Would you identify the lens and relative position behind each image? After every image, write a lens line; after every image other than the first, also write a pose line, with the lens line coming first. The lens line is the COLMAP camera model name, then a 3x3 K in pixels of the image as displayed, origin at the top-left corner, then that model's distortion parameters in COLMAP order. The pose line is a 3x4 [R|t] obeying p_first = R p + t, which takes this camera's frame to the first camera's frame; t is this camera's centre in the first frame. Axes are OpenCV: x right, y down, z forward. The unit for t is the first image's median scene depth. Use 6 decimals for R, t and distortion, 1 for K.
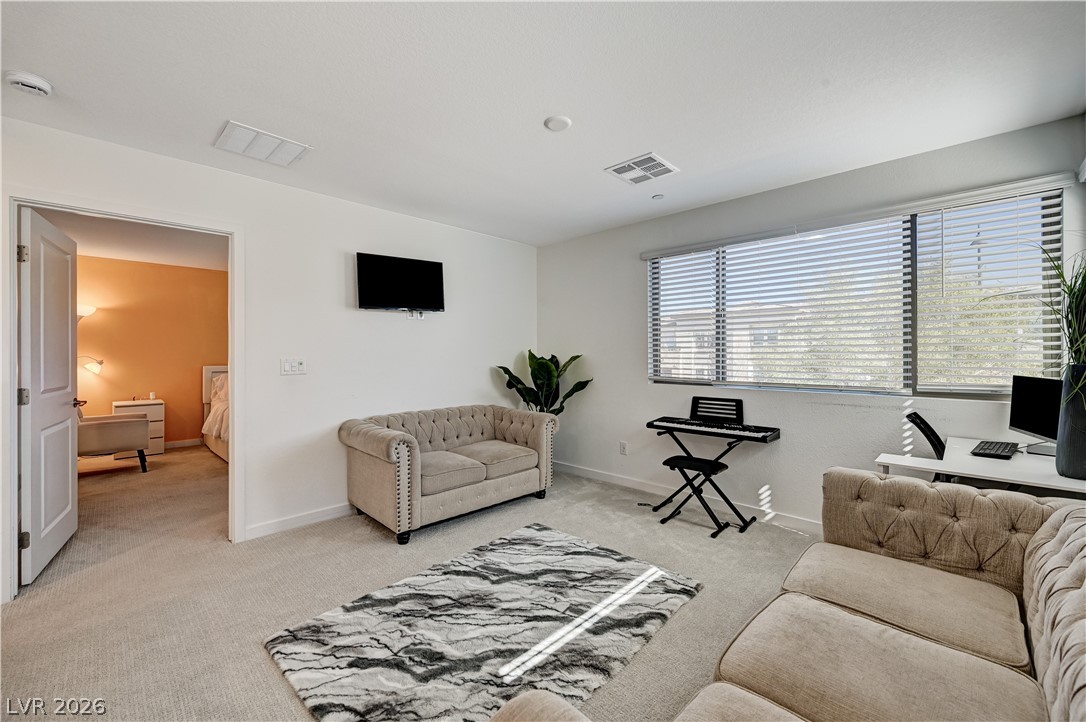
lens RADIAL K [[432.3, 0, 548.9], [0, 432.3, 358.4], [0, 0, 1]] dist [0.002623, 0.000330]
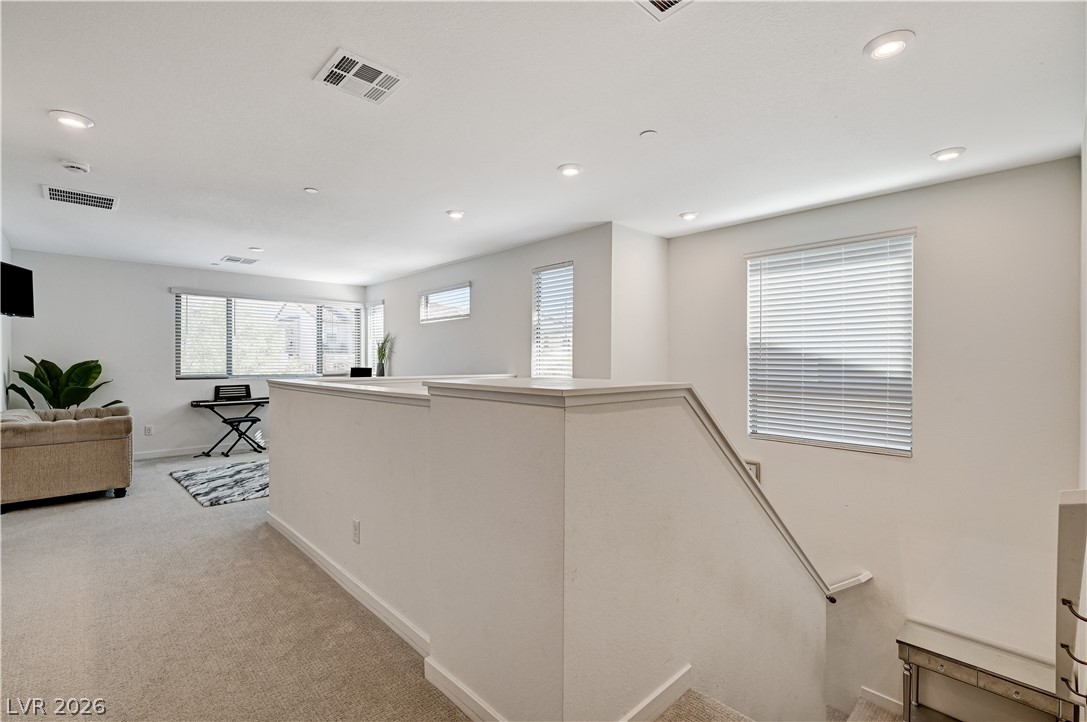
lens RADIAL K [[476.4, 0, 543.5], [0, 476.4, 361.0], [0, 0, 1]] dist [-0.002501, -0.001074]
pose [[0.039291, 0.006264, 0.999208, -2.137552], [0.009887, 0.999929, -0.006657, 0.029491], [-0.999179, 0.010140, 0.039226, -0.458751]]
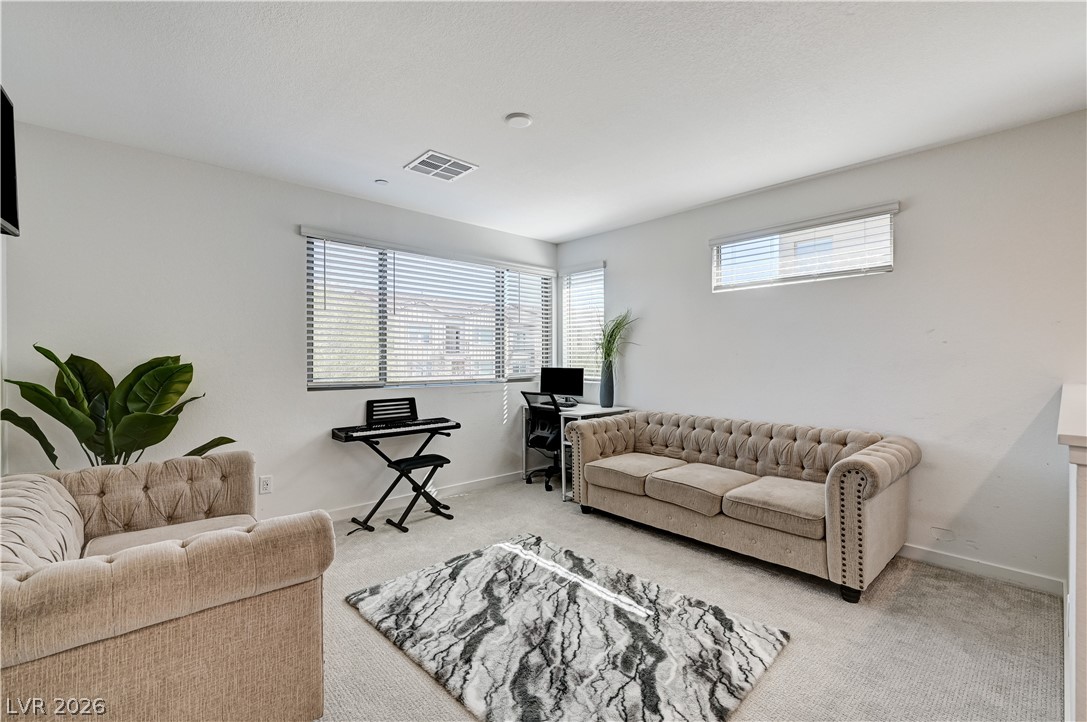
lens RADIAL K [[470.0, 0, 549.3], [0, 470.0, 360.2], [0, 0, 1]] dist [-0.000925, 0.000261]
pose [[0.055129, 0.001879, 0.998477, -1.013337], [0.010492, 0.999942, -0.002461, 0.010708], [-0.998424, 0.010612, 0.055106, 0.834777]]
